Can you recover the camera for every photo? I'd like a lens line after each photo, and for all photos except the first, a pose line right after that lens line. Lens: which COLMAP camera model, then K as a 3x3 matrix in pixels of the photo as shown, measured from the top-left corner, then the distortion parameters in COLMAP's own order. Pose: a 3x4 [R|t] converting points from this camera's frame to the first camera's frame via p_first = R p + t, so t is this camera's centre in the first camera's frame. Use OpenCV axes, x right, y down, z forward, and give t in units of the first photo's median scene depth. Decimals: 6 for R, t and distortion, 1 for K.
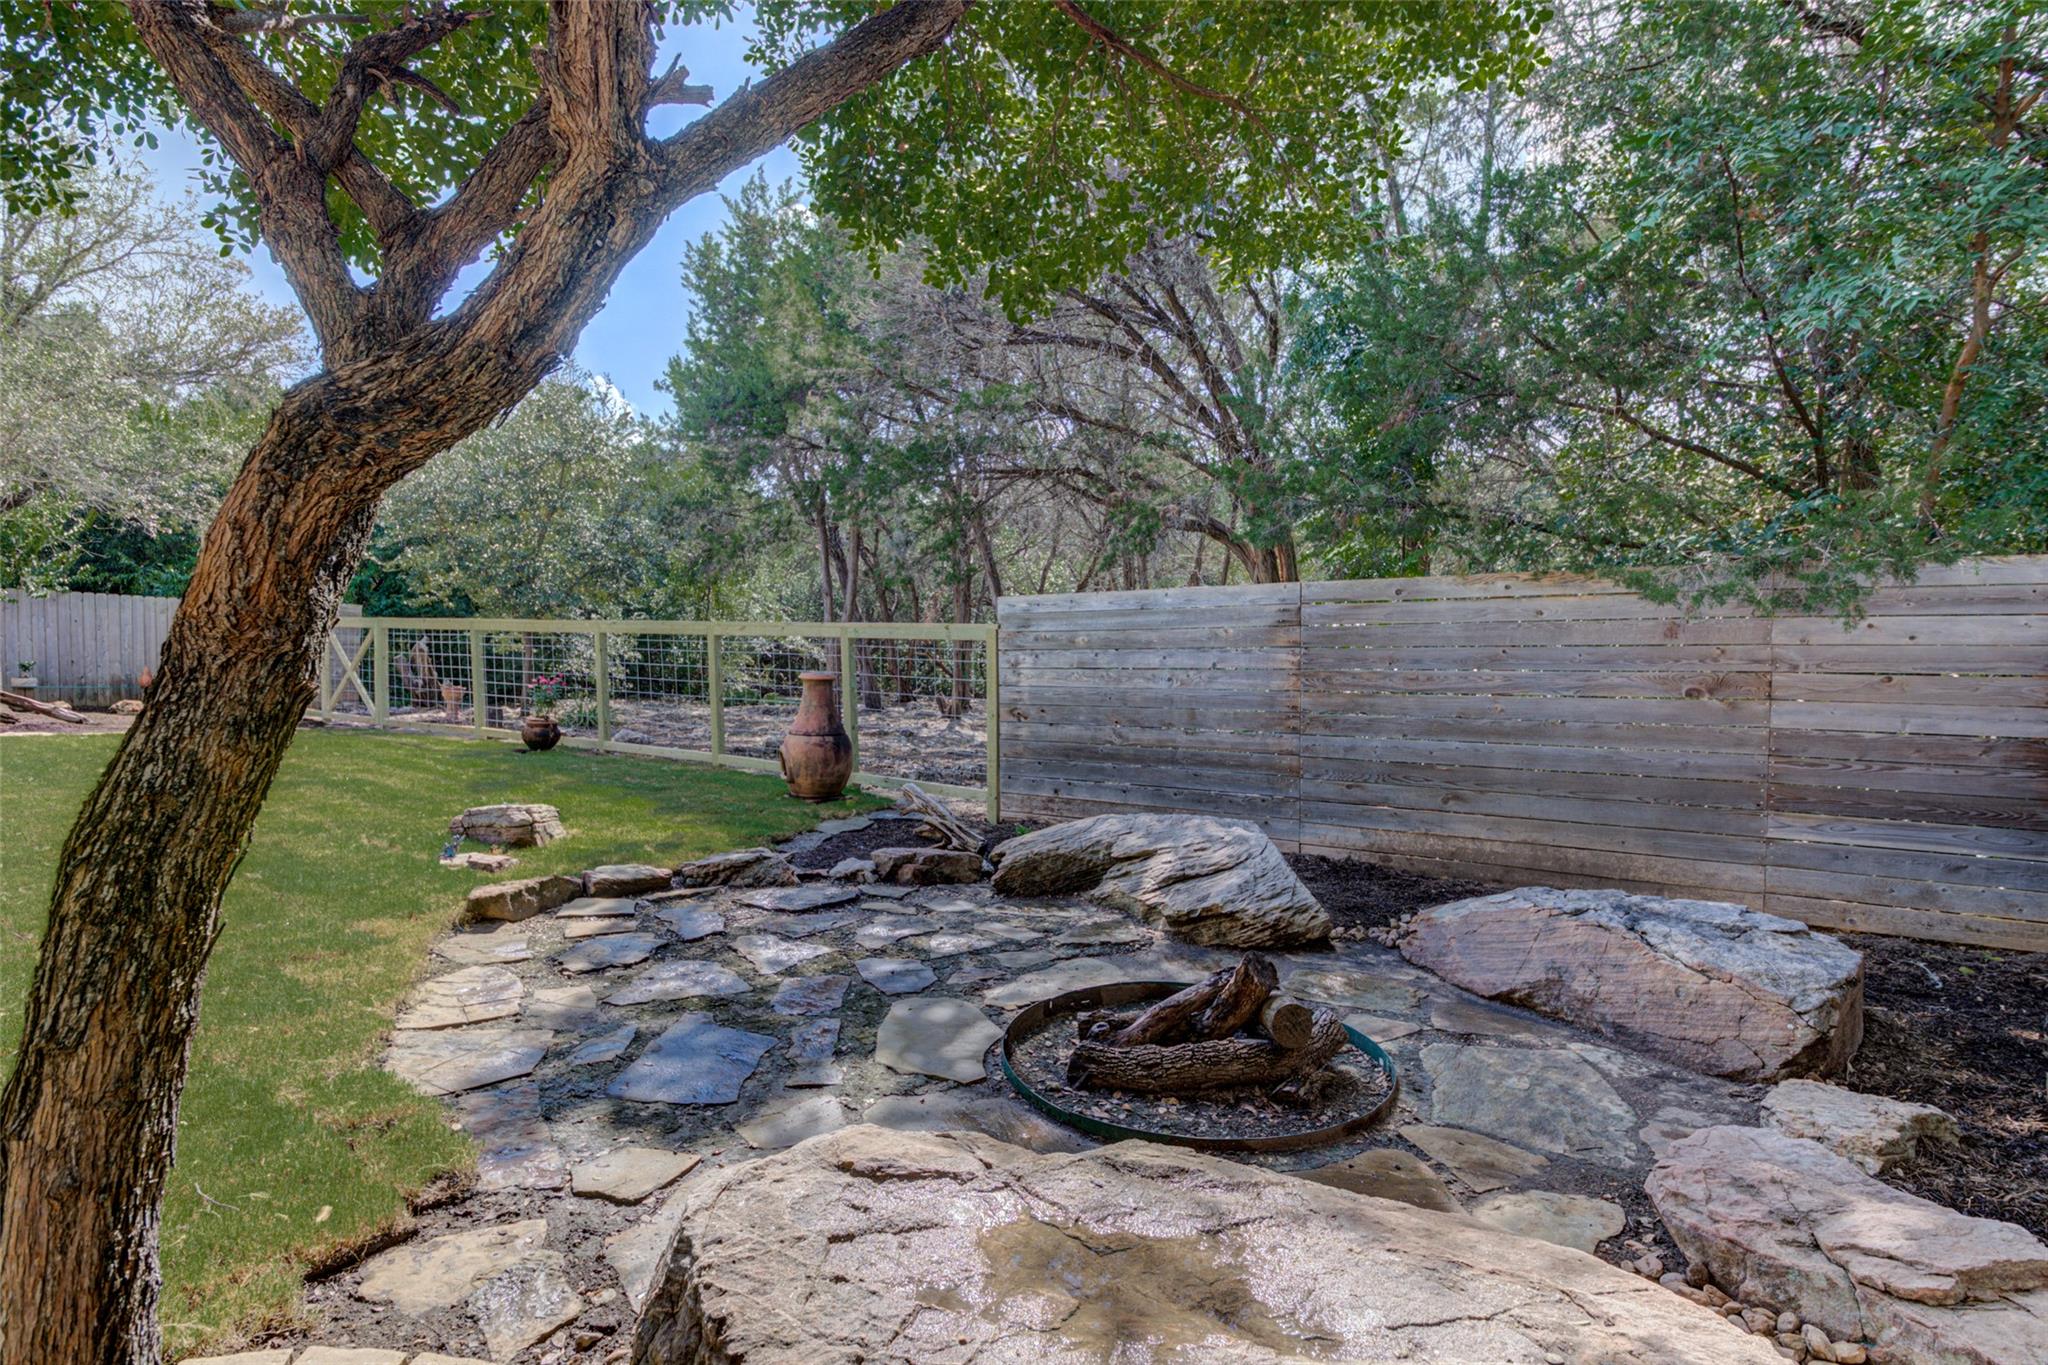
lens RADIAL K [[977.9, 0, 1021.1], [0, 977.9, 657.4], [0, 0, 1]] dist [0.020533, -0.001398]
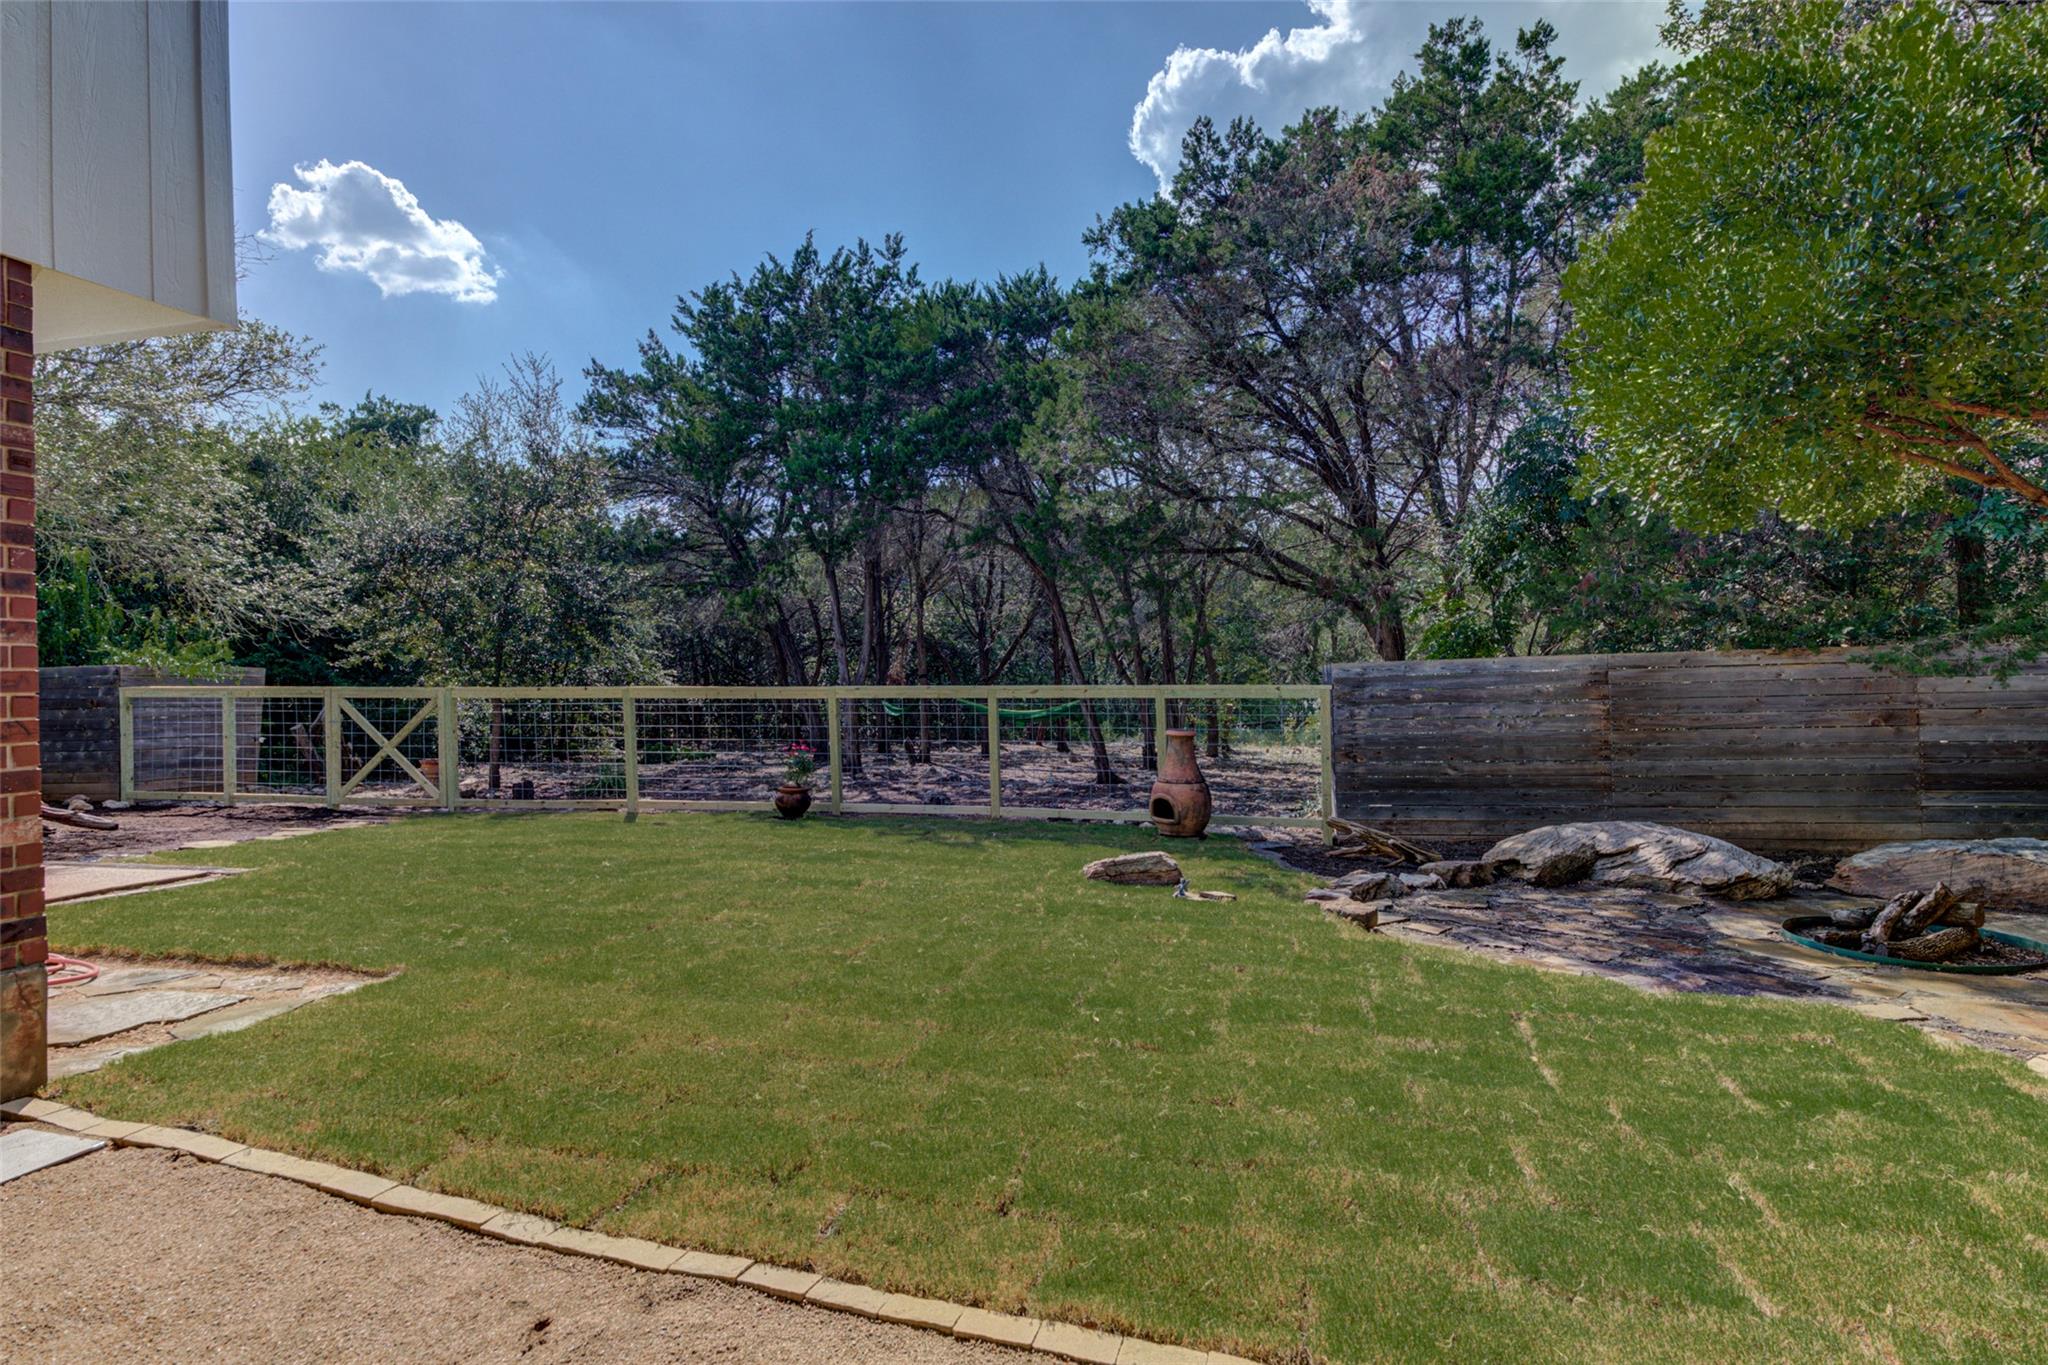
lens RADIAL K [[977.9, 0, 1021.1], [0, 977.9, 657.4], [0, 0, 1]] dist [0.020533, -0.001398]
pose [[0.933980, -0.013839, 0.357058, -1.146599], [0.027718, 0.999045, -0.033782, -0.052024], [-0.356250, 0.041449, 0.933471, -0.043345]]
